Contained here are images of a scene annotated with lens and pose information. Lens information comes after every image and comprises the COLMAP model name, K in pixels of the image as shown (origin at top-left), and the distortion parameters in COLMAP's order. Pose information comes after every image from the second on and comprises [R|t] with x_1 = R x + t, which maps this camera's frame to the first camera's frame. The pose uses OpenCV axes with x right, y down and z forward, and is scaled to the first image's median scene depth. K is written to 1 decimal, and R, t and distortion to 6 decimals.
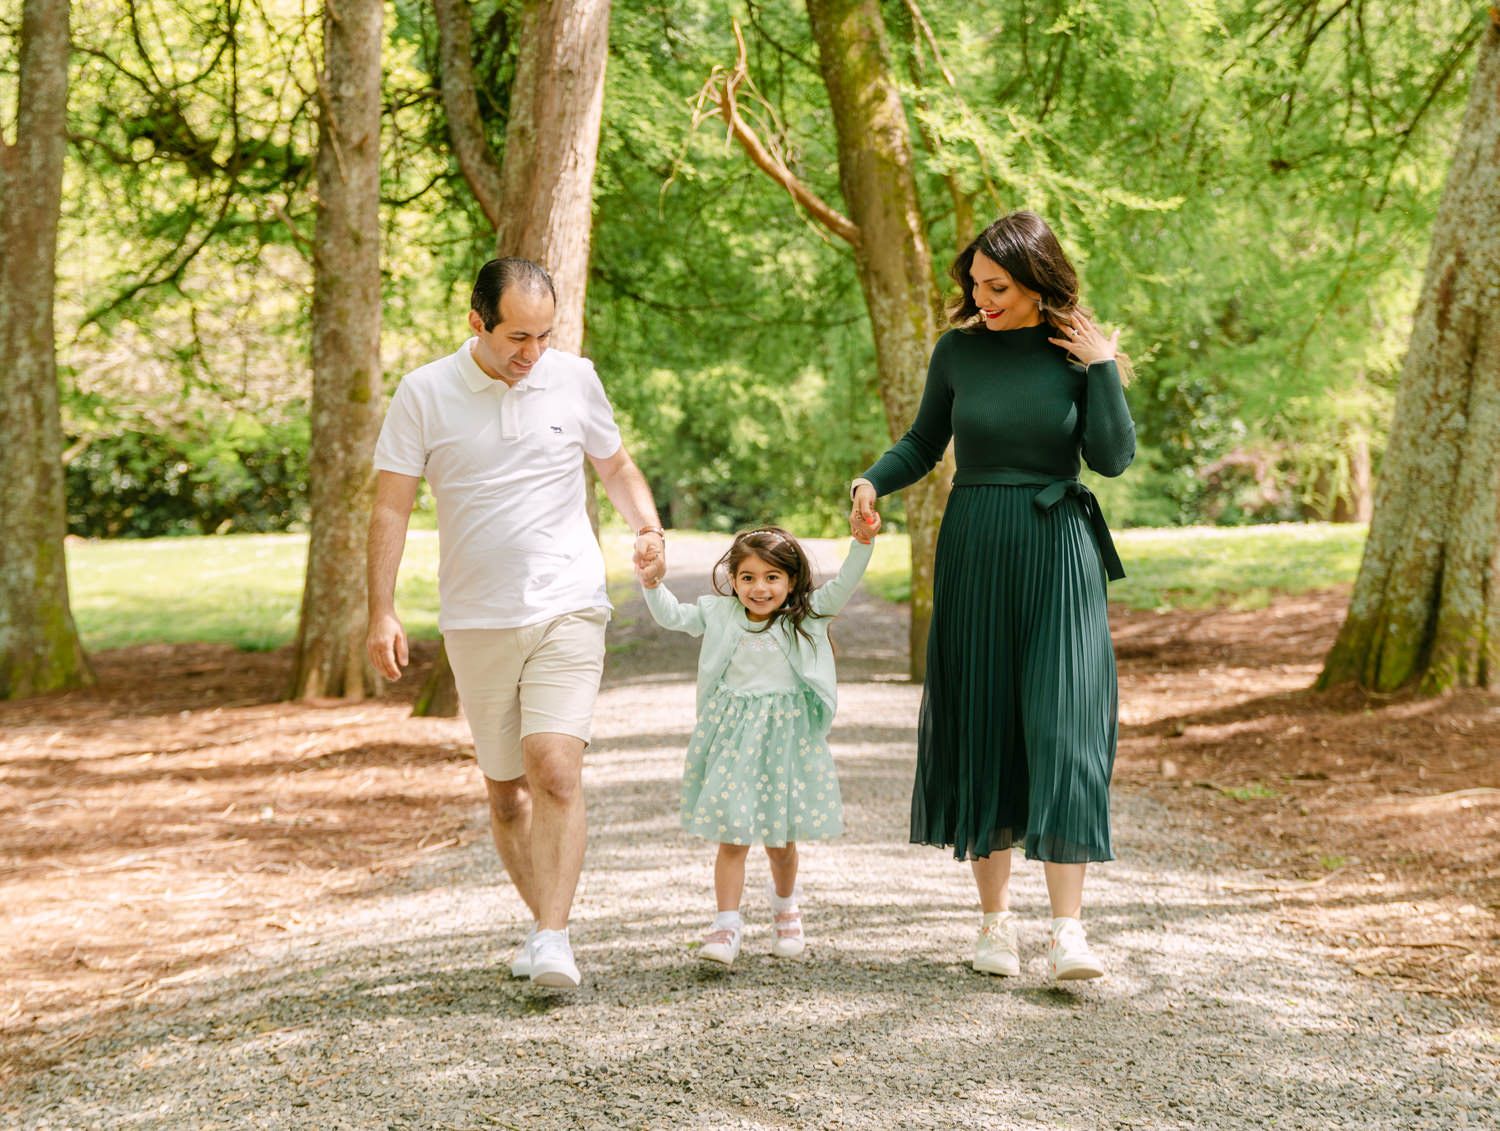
lens RADIAL K [[2250.4, 0, 755.3], [0, 2250.4, 525.3], [0, 0, 1]] dist [0.022616, 0.065817]
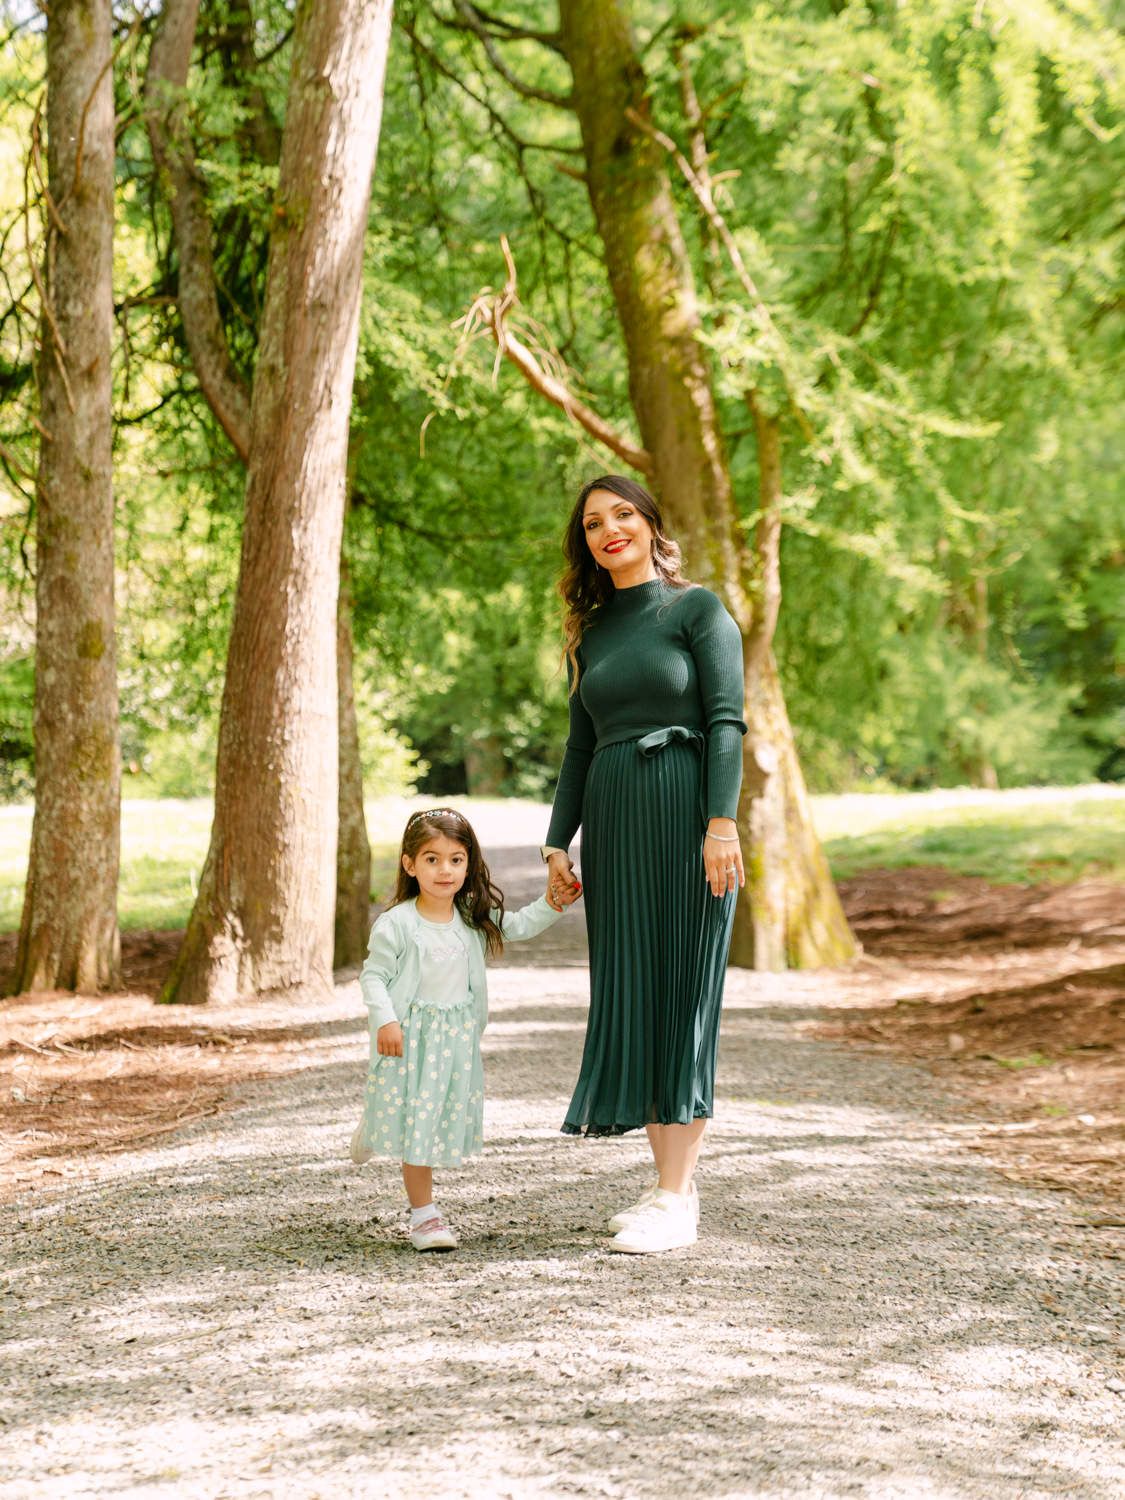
lens RADIAL K [[3050.4, 0, 562.1], [0, 3050.4, 716.2], [0, 0, 1]] dist [0.049547, 0.137191]
pose [[0.999906, -0.011244, -0.007786, 0.020059], [0.011060, 0.999665, -0.023388, -0.001280], [0.008046, 0.023299, 0.999696, -0.209755]]
